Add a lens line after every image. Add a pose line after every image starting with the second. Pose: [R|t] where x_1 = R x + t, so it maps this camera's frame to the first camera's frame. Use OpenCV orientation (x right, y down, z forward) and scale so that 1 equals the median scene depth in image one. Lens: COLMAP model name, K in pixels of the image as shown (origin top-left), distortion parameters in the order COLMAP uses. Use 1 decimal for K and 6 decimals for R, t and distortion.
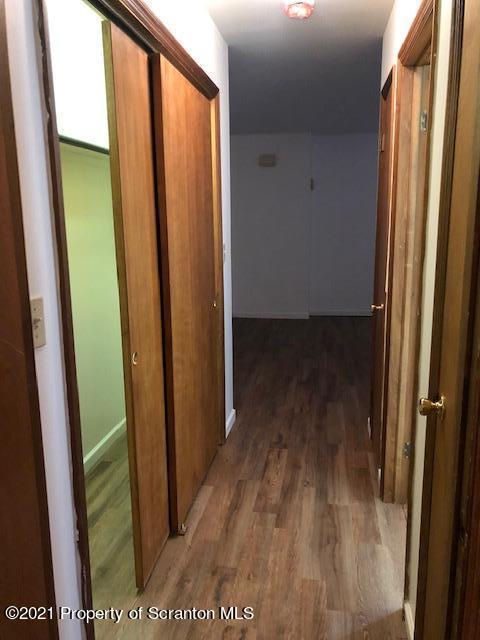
lens RADIAL K [[525.0, 0, 240.0], [0, 525.0, 319.2], [0, 0, 1]] dist [0.021287, -0.018552]
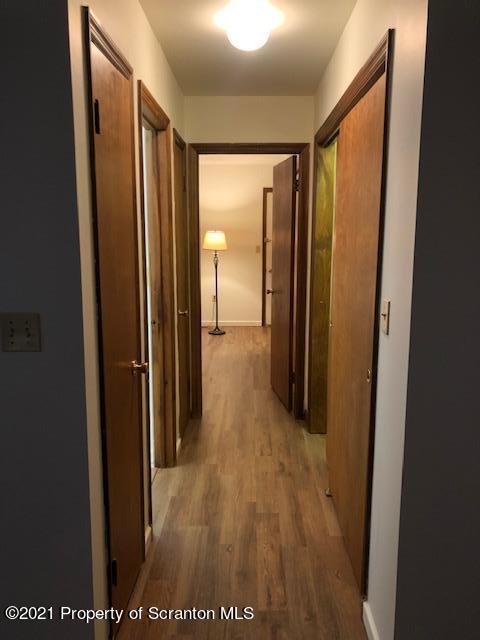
lens RADIAL K [[525.0, 0, 238.2], [0, 525.0, 320.8], [0, 0, 1]] dist [0.021287, -0.018552]
pose [[-0.990206, 0.029408, -0.136485, 0.234264], [-0.021957, 0.932600, 0.360243, -0.380369], [0.137880, 0.359712, -0.922820, 1.779945]]
